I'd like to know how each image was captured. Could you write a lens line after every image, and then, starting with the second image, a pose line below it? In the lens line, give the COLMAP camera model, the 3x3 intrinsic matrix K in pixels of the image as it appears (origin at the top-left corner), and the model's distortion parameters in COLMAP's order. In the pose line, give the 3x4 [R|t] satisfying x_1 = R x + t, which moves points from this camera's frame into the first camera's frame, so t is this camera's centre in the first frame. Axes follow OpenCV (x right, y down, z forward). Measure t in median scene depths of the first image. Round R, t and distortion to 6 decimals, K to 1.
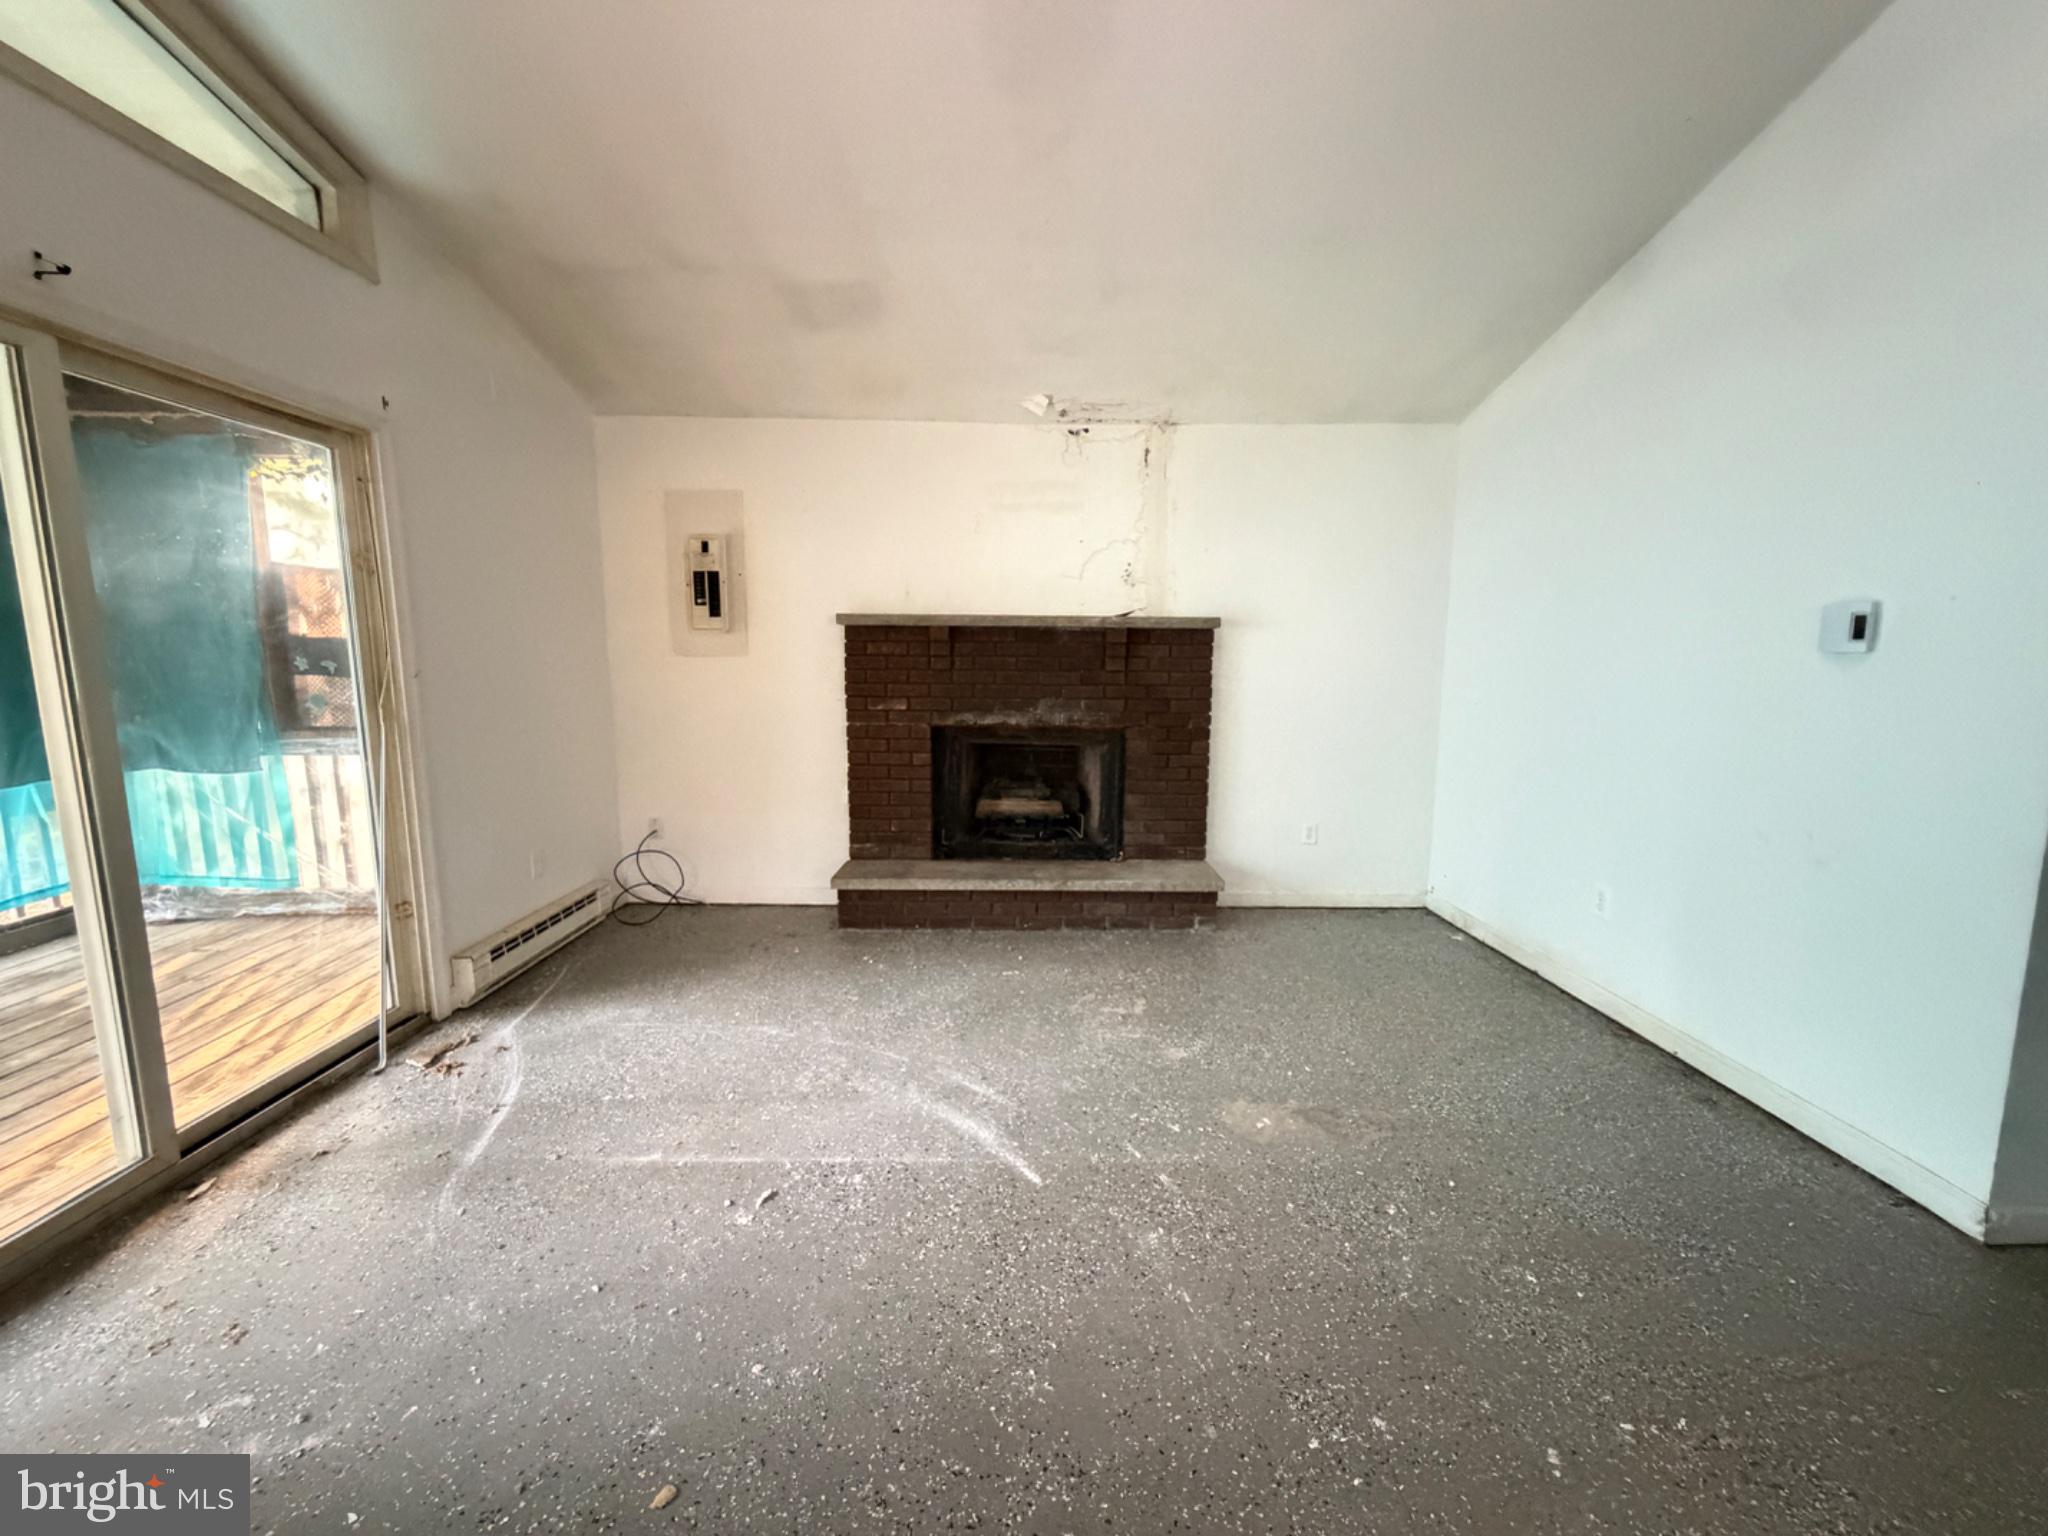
lens RADIAL K [[817.1, 0, 1029.1], [0, 817.1, 767.1], [0, 0, 1]] dist [0.000599, -0.000173]
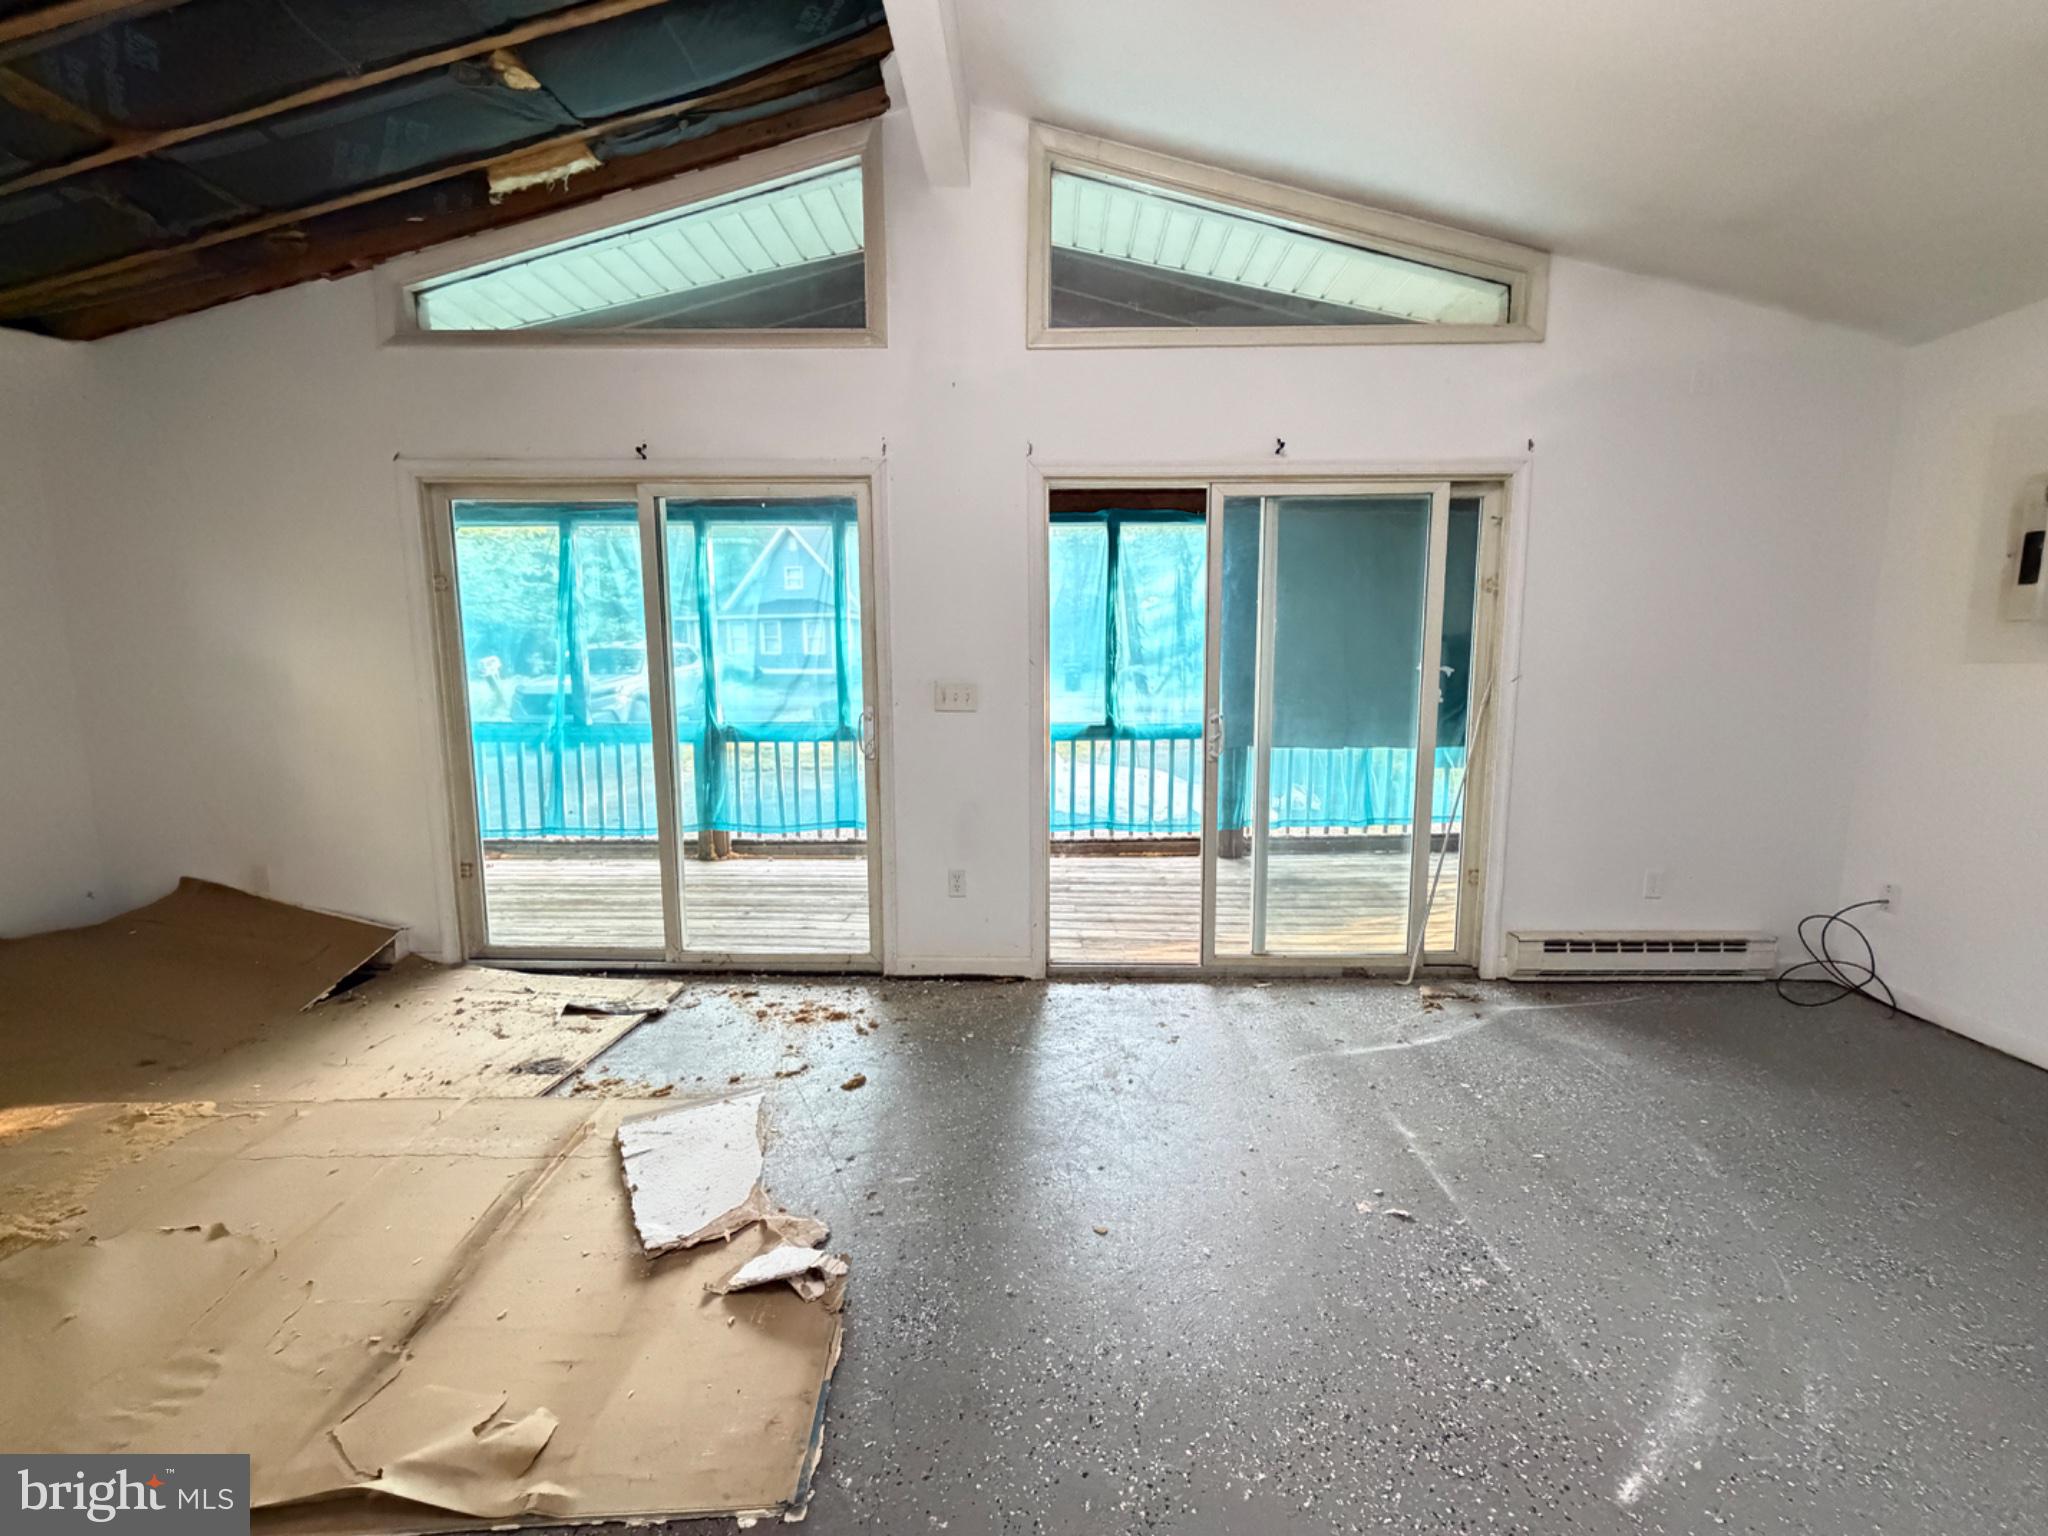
lens RADIAL K [[817.1, 0, 1029.1], [0, 817.1, 767.1], [0, 0, 1]] dist [0.000599, -0.000173]
pose [[-0.028845, 0.121094, -0.992222, 0.417684], [-0.131877, 0.983497, 0.123863, -0.042890], [0.990846, 0.134424, -0.012399, 0.351919]]
